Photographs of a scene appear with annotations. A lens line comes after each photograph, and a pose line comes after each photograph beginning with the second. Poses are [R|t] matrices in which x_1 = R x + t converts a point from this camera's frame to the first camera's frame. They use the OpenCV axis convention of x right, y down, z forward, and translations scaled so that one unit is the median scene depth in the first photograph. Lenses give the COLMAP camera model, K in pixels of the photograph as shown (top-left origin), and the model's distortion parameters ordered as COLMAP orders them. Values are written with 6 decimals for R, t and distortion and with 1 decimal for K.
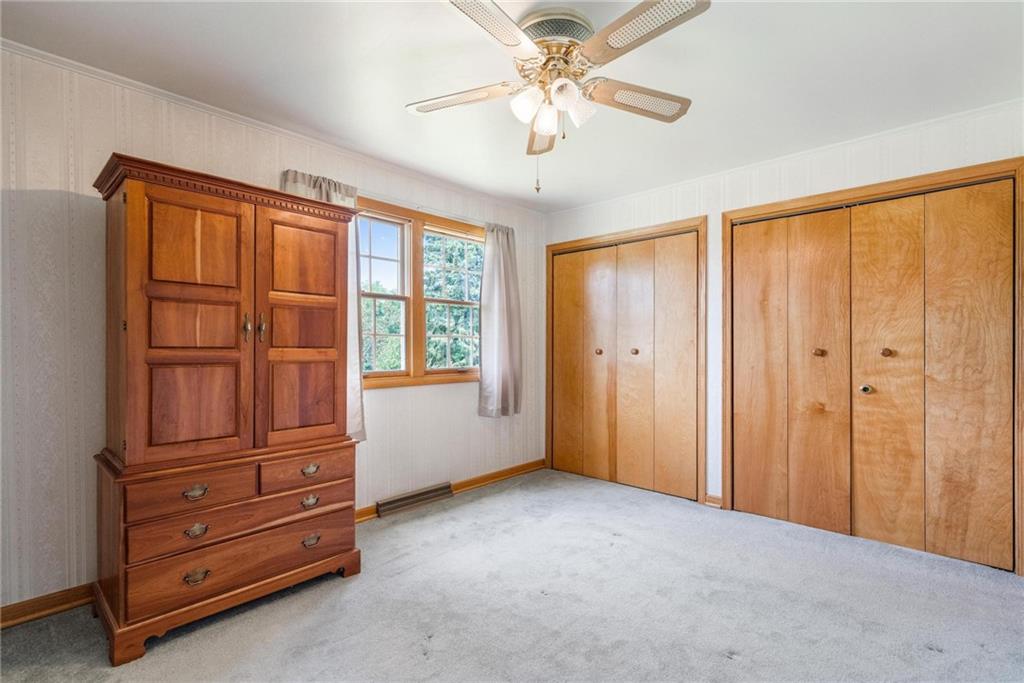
lens RADIAL K [[474.7, 0, 514.6], [0, 474.7, 346.7], [0, 0, 1]] dist [0.012237, 0.000236]
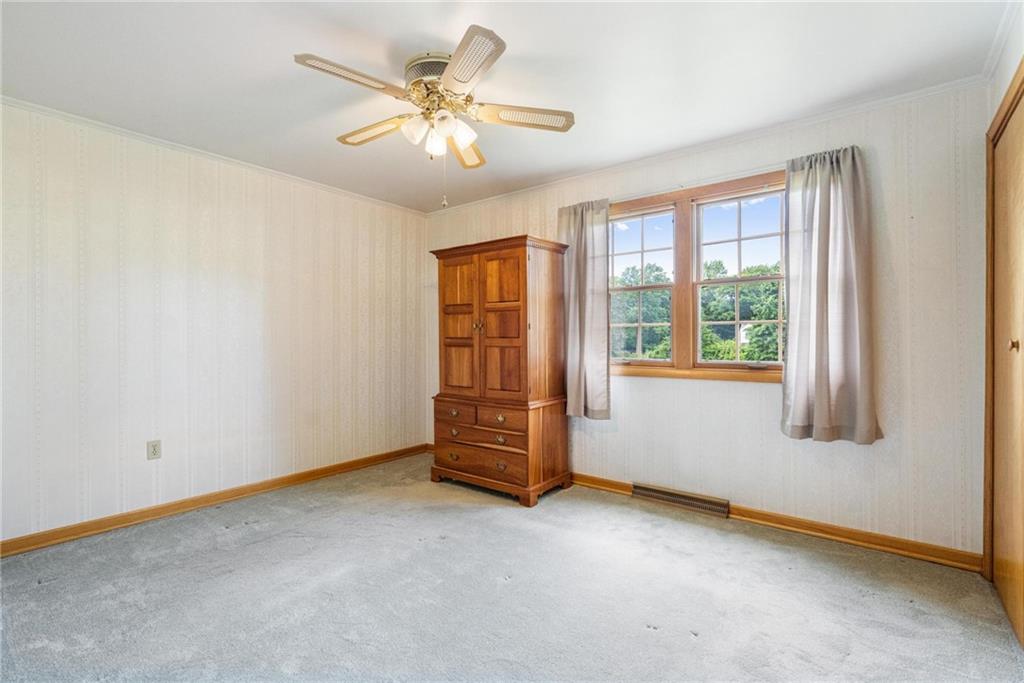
lens RADIAL K [[474.7, 0, 515.3], [0, 474.7, 340.1], [0, 0, 1]] dist [0.012237, 0.000236]
pose [[0.077831, -0.004322, -0.996957, 1.031995], [0.000419, 0.999991, -0.004302, 0.016470], [0.996966, -0.000083, 0.077833, 0.895607]]
